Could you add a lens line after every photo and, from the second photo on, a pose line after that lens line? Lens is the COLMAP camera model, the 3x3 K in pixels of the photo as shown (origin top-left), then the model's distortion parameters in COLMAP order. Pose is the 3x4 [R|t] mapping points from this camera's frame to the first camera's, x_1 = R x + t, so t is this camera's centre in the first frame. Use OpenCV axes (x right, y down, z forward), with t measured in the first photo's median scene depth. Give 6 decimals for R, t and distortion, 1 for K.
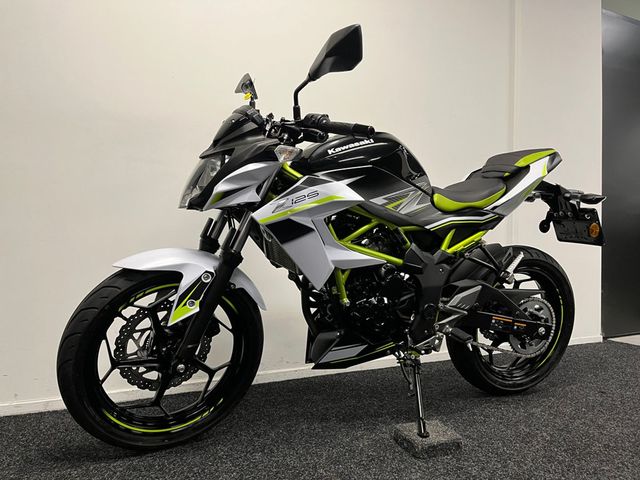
lens RADIAL K [[491.2, 0, 320.0], [0, 491.2, 240.0], [0, 0, 1]] dist [0.002976, -0.000302]
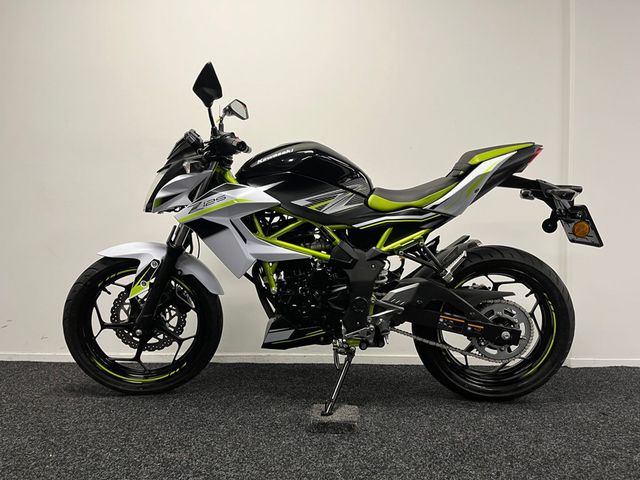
lens RADIAL K [[487.1, 0, 320.0], [0, 487.1, 240.0], [0, 0, 1]] dist [0.030062, -0.000662]
pose [[0.917821, 0.006551, -0.396940, 0.588222], [-0.011941, 0.999867, -0.011108, 0.018463], [0.396815, 0.014935, 0.917777, -0.015779]]
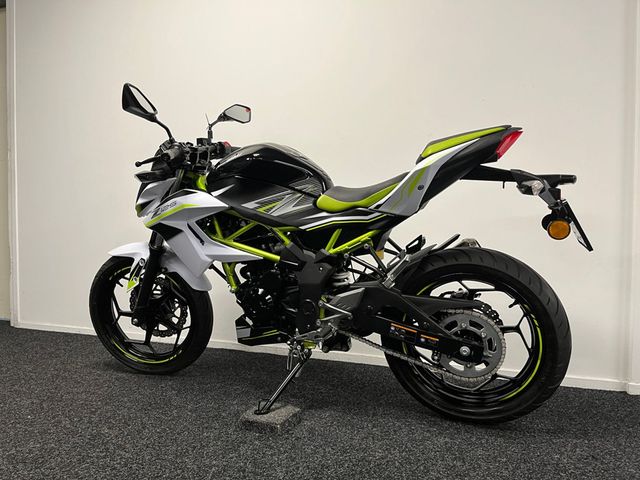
lens RADIAL K [[487.1, 0, 320.0], [0, 487.1, 240.0], [0, 0, 1]] dist [0.030062, -0.000662]
pose [[0.706798, 0.020460, -0.707120, 1.020314], [-0.005793, 0.999716, 0.023135, -0.024264], [0.707392, -0.012256, 0.706715, 0.288967]]
